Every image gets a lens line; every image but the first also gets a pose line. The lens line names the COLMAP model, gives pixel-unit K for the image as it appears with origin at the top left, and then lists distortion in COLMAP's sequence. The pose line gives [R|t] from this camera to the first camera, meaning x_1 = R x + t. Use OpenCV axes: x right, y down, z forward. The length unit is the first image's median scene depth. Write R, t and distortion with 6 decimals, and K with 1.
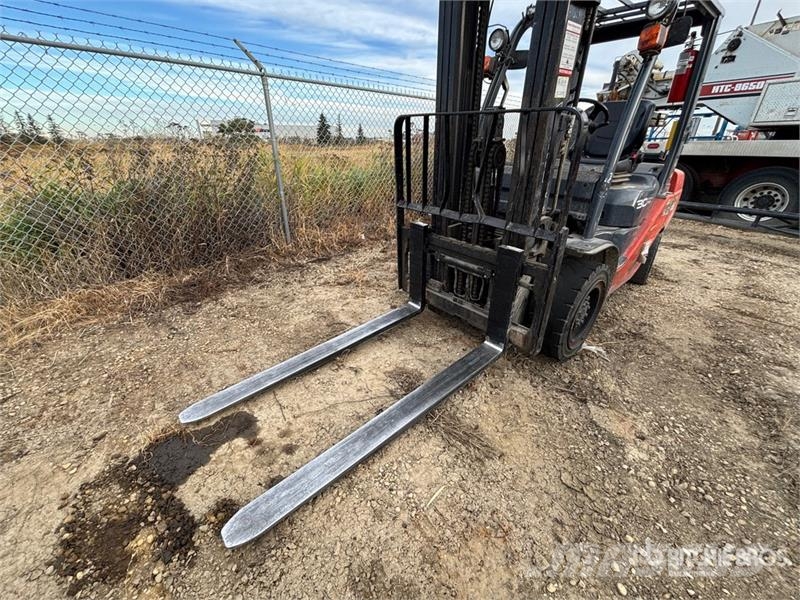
lens RADIAL K [[320.6, 0, 399.1], [0, 320.6, 300.8], [0, 0, 1]] dist [0.003318, -0.001236]
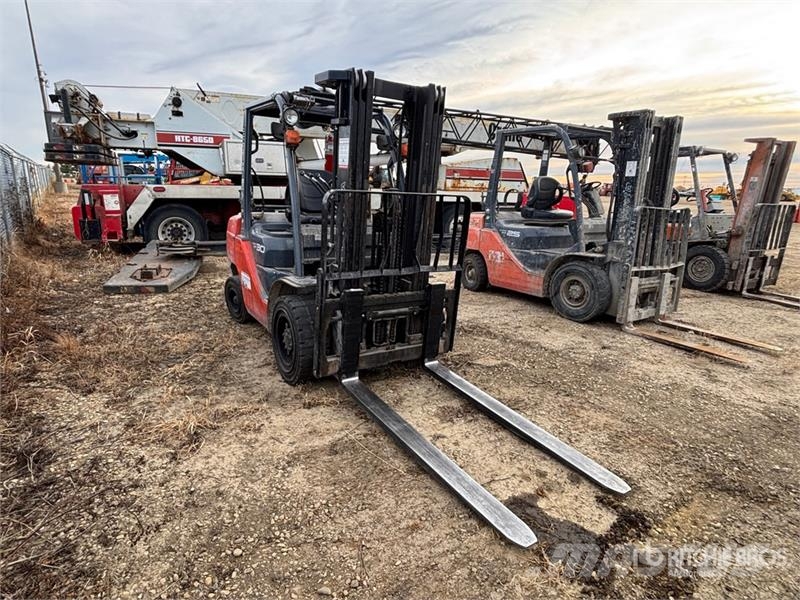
lens RADIAL K [[447.6, 0, 392.3], [0, 447.6, 301.9], [0, 0, 1]] dist [0.000714, -0.004025]
pose [[0.164471, -0.252109, 0.953620, -1.156583], [0.410368, 0.896634, 0.166268, -0.369895], [-0.896966, 0.363989, 0.250928, 0.547448]]
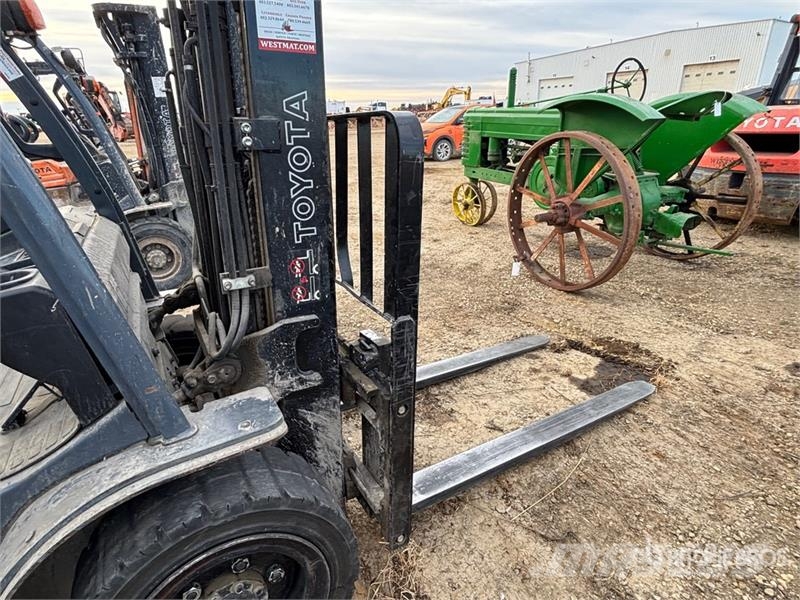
lens RADIAL K [[443.6, 0, 395.0], [0, 443.6, 294.4], [0, 0, 1]] dist [0.004198, -0.005938]
pose [[-0.977791, -0.058391, 0.201282, -0.084961], [0.111051, 0.670150, 0.733871, -0.708853], [-0.177741, 0.739926, -0.648782, 1.300473]]
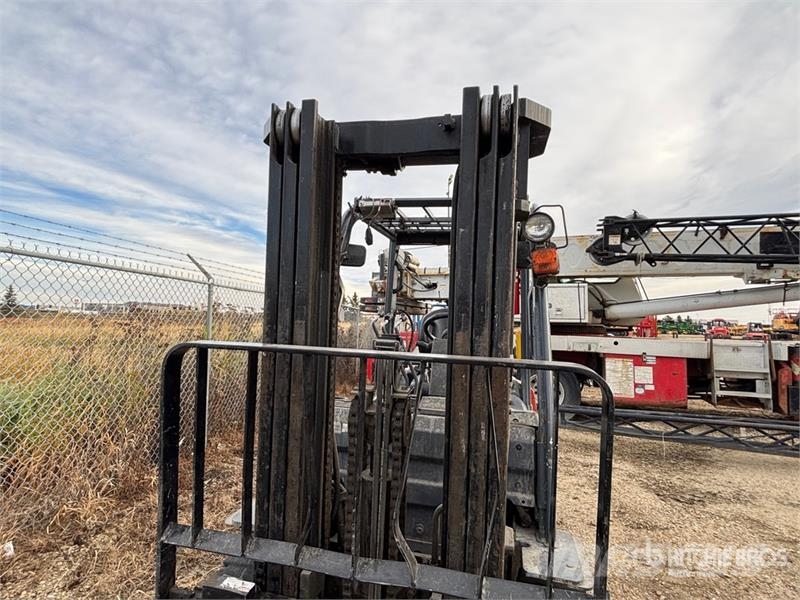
lens RADIAL K [[447.6, 0, 392.0], [0, 447.6, 288.5], [0, 0, 1]] dist [0.000714, -0.004025]
pose [[0.825577, 0.058804, 0.561217, -0.090211], [0.229947, 0.873176, -0.429754, -0.257098], [-0.515312, 0.483845, 0.707352, 0.311097]]
